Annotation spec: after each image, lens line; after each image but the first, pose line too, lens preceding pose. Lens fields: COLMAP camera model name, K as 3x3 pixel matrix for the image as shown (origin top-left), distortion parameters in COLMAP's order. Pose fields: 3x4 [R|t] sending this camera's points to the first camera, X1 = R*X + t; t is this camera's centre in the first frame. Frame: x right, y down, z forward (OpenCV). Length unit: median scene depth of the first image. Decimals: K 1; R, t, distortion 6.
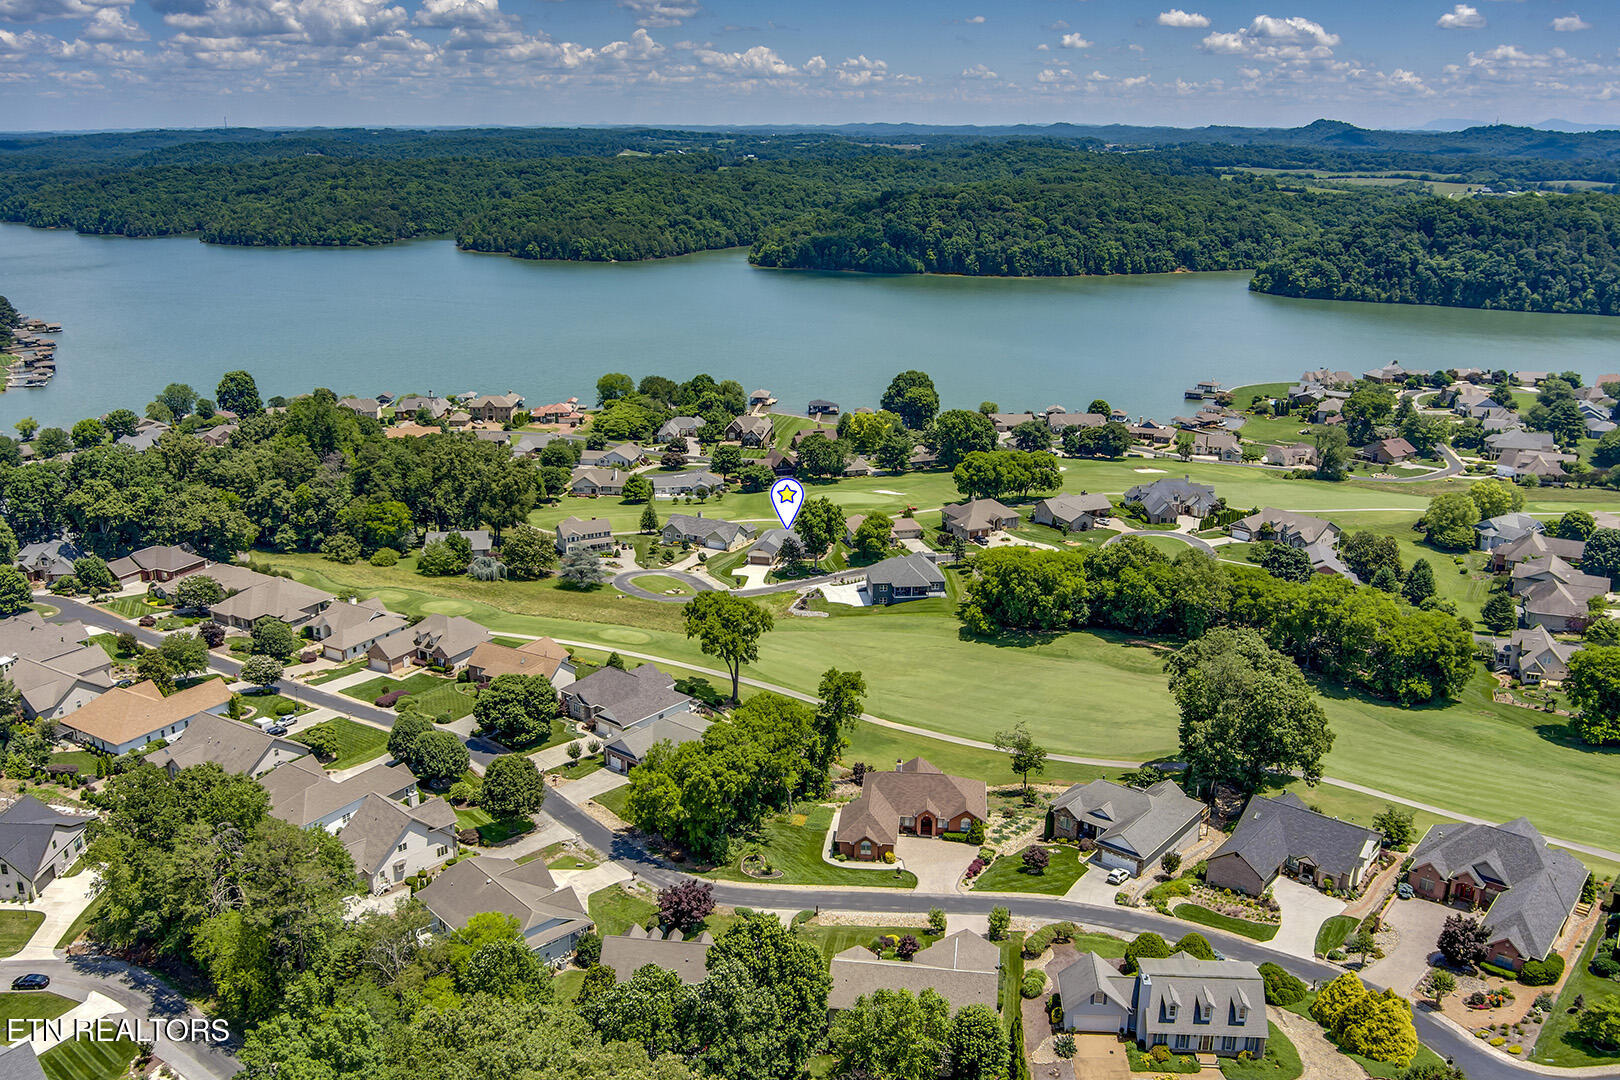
lens RADIAL K [[1377.4, 0, 850.3], [0, 1377.4, 539.8], [0, 0, 1]] dist [-0.083609, 0.021959]
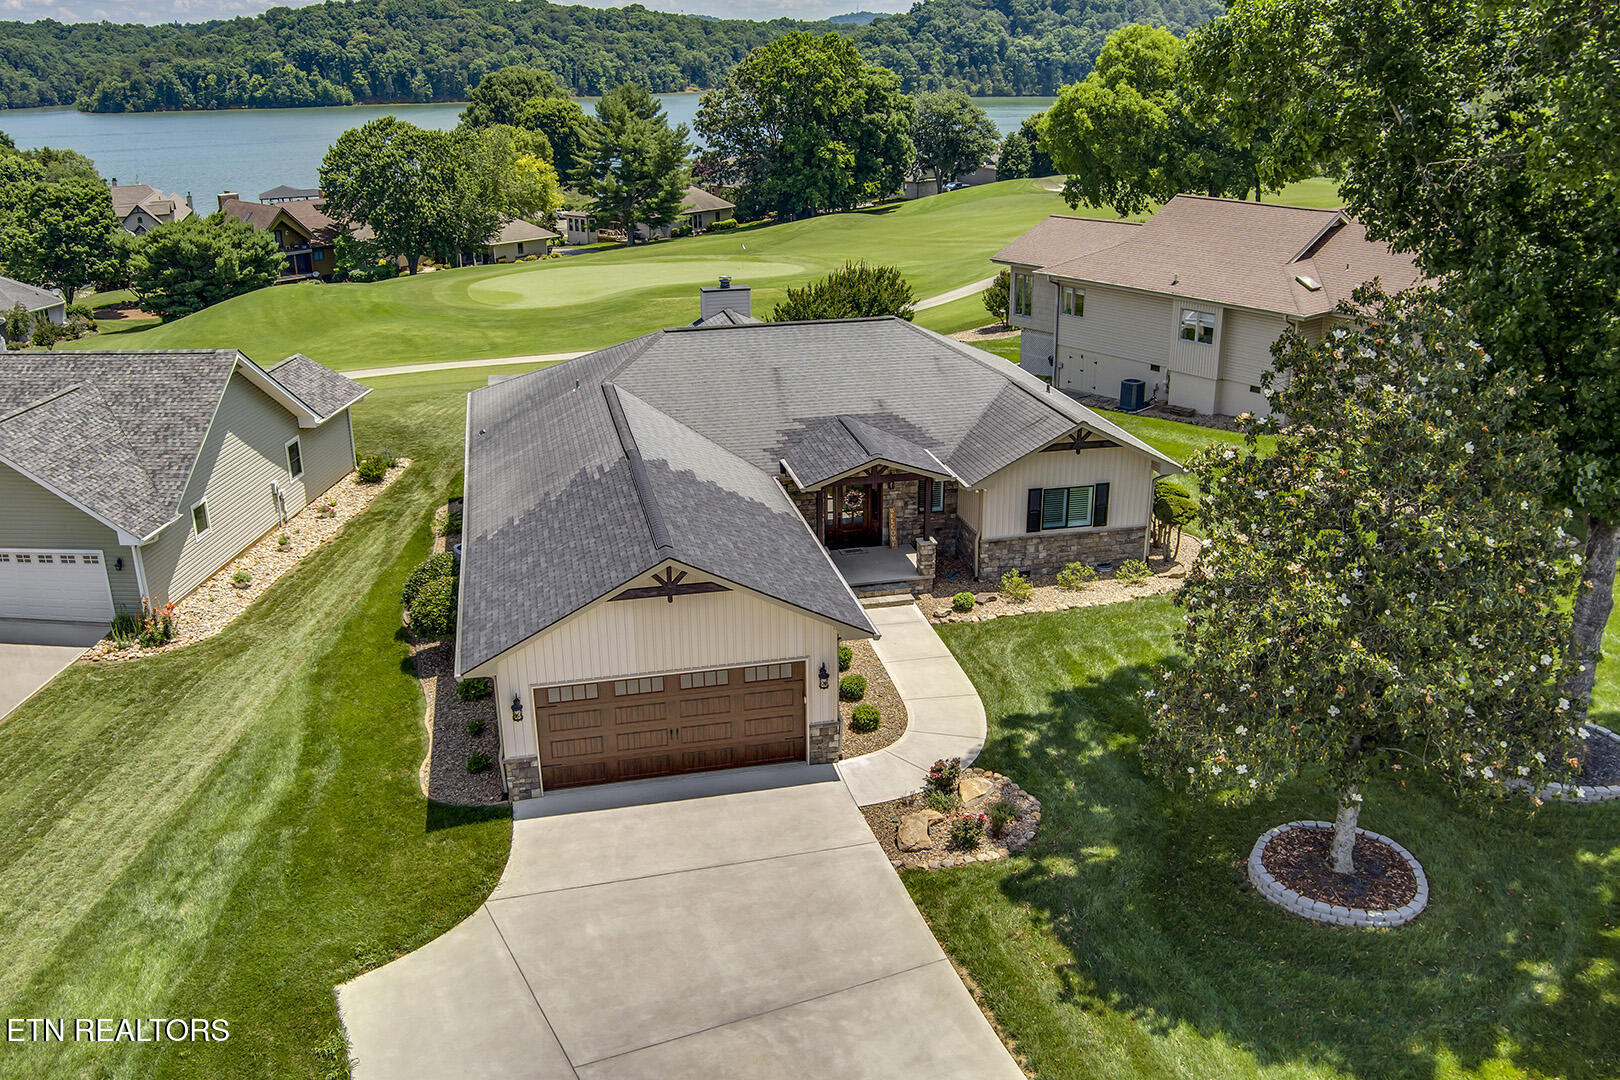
lens RADIAL K [[1341.9, 0, 829.5], [0, 1341.9, 543.0], [0, 0, 1]] dist [-0.069798, 0.016030]
pose [[0.906800, -0.162759, 0.388875, -0.024936], [0.138009, 0.986245, 0.090964, -0.000077], [-0.398331, -0.028817, 0.916789, 0.273933]]
